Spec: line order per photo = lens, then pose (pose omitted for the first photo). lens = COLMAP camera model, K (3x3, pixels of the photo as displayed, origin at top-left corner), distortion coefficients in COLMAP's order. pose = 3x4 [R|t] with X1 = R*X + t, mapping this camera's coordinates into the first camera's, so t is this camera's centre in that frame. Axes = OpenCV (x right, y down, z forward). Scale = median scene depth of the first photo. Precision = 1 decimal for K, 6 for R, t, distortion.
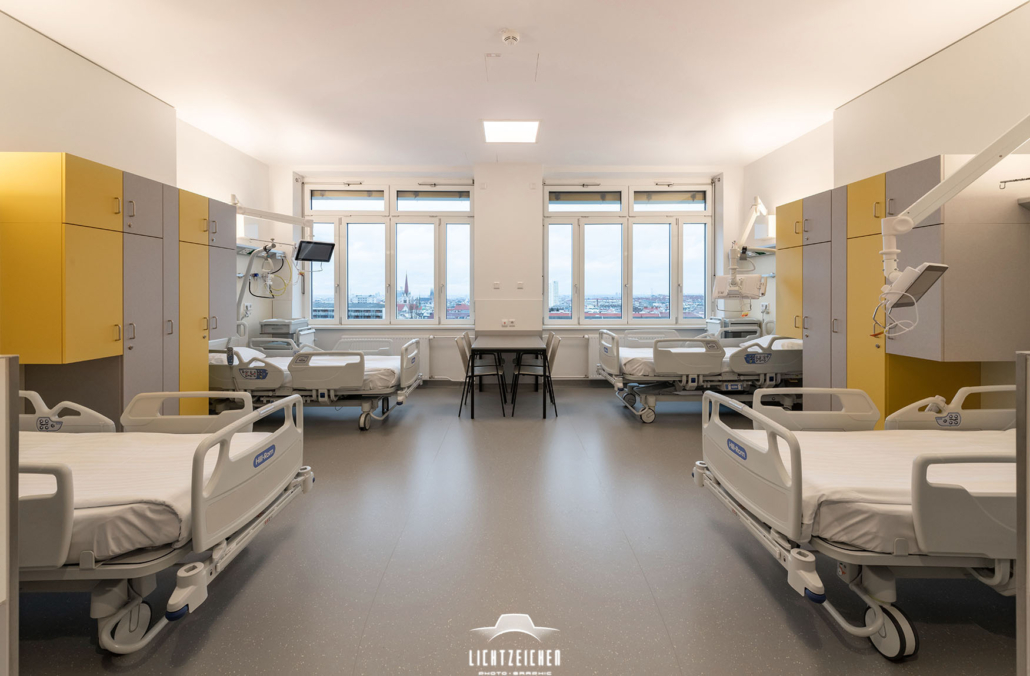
lens RADIAL K [[438.2, 0, 495.3], [0, 438.2, 294.4], [0, 0, 1]] dist [0.009634, 0.000040]
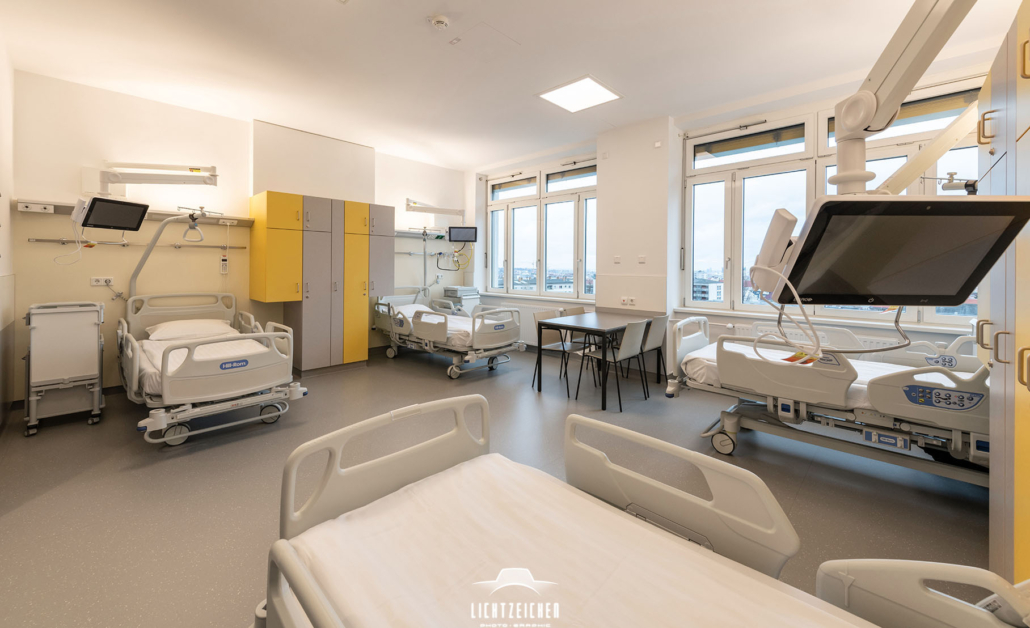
lens RADIAL K [[395.6, 0, 498.9], [0, 395.6, 268.4], [0, 0, 1]] dist [0.006869, 0.000173]
pose [[0.705637, 0.007873, -0.708530, 0.547344], [-0.010138, 0.999948, 0.001015, -0.000262], [0.708501, 0.006468, 0.705680, 0.297551]]
